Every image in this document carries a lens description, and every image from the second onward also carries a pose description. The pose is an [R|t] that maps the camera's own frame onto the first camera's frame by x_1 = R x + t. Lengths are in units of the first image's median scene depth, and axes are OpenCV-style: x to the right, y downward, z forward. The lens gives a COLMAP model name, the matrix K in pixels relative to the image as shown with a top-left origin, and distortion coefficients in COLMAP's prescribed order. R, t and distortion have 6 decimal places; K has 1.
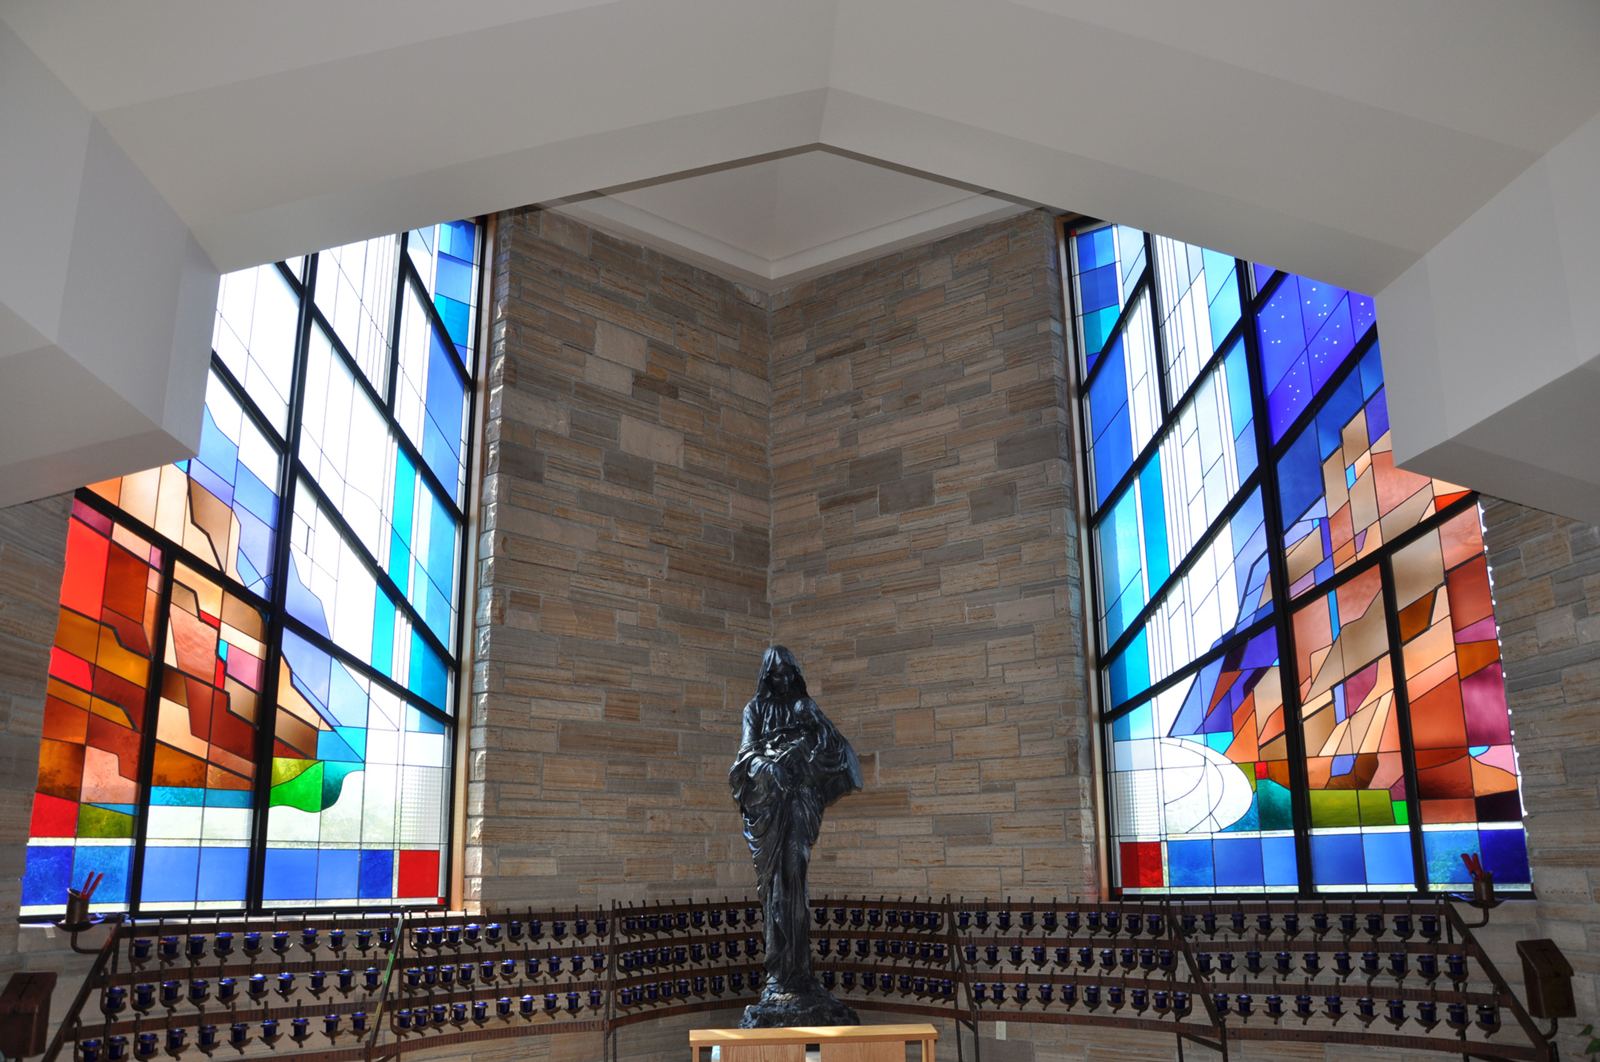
lens RADIAL K [[1345.9, 0, 800.0], [0, 1345.9, 531.0], [0, 0, 1]] dist [-0.099336, 0.157598]
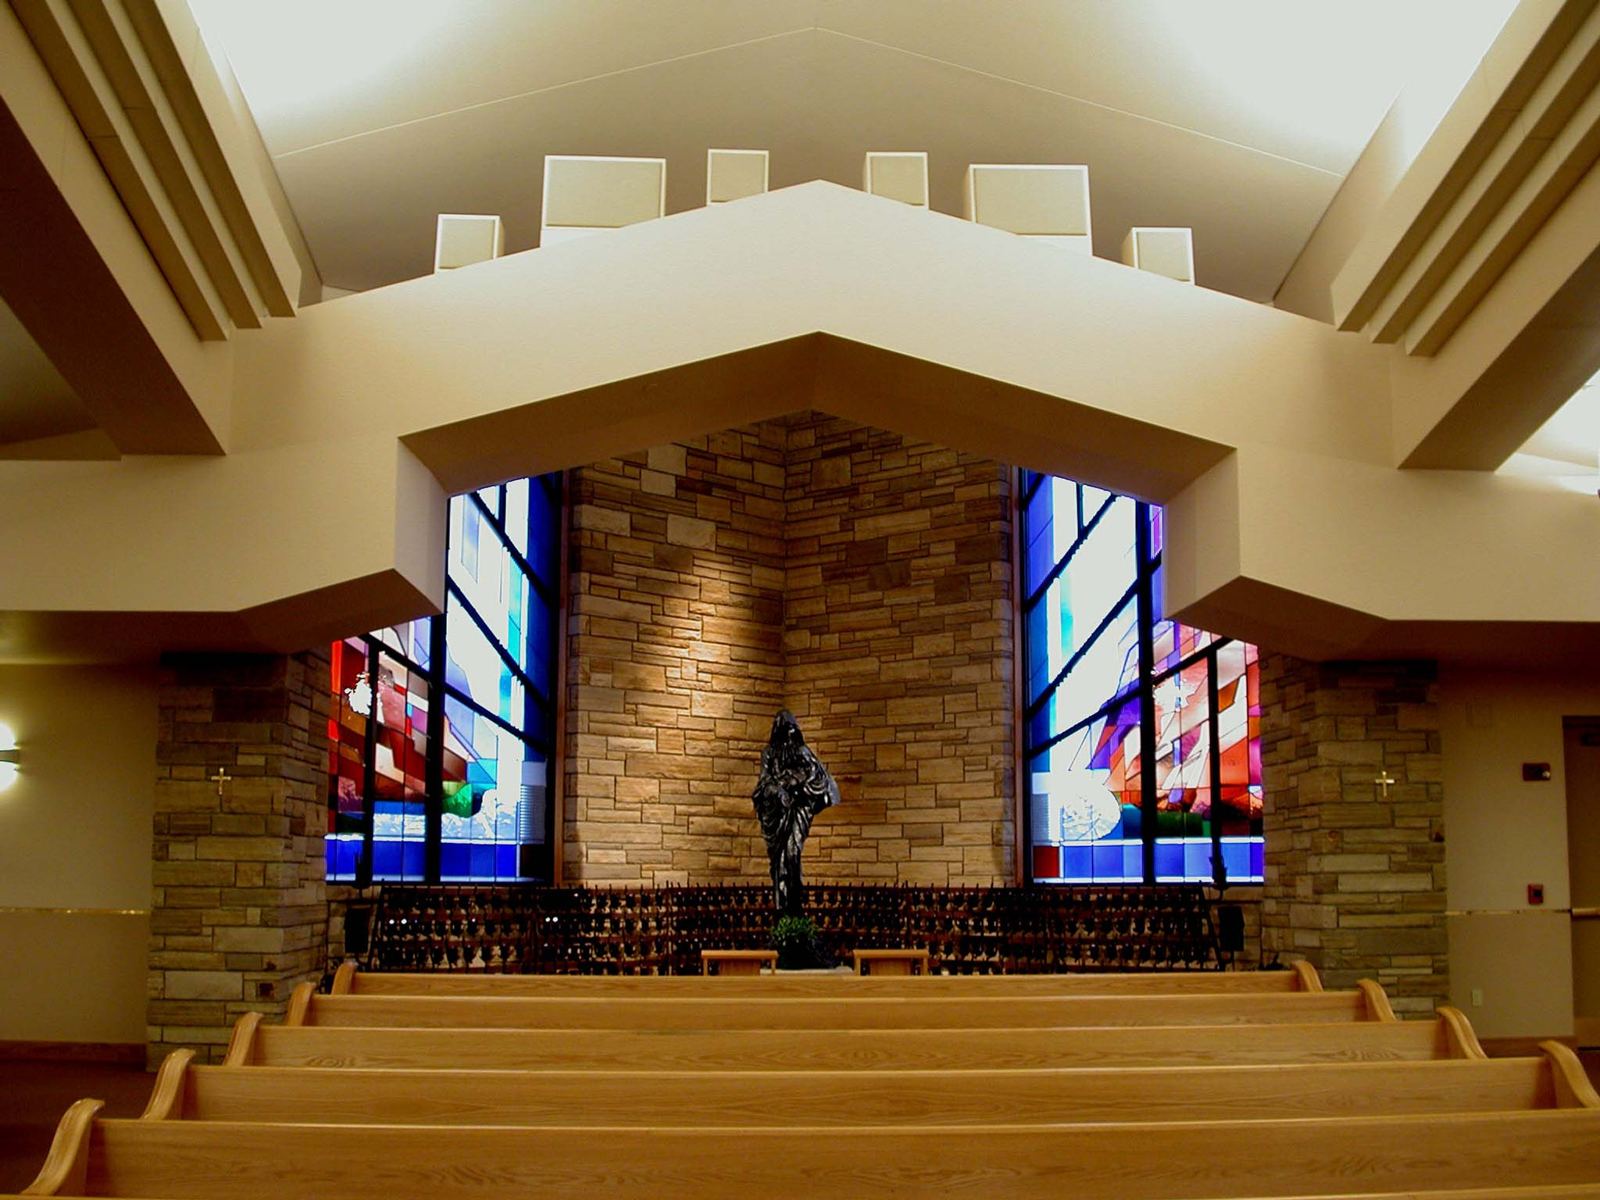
lens RADIAL K [[1985.4, 0, 800.0], [0, 1985.4, 600.0], [0, 0, 1]] dist [-0.116820, 0.001189]
pose [[0.999692, 0.011116, -0.022167, 0.041782], [-0.008641, 0.994030, 0.108765, -0.242282], [0.023244, -0.108540, 0.993820, -1.022928]]
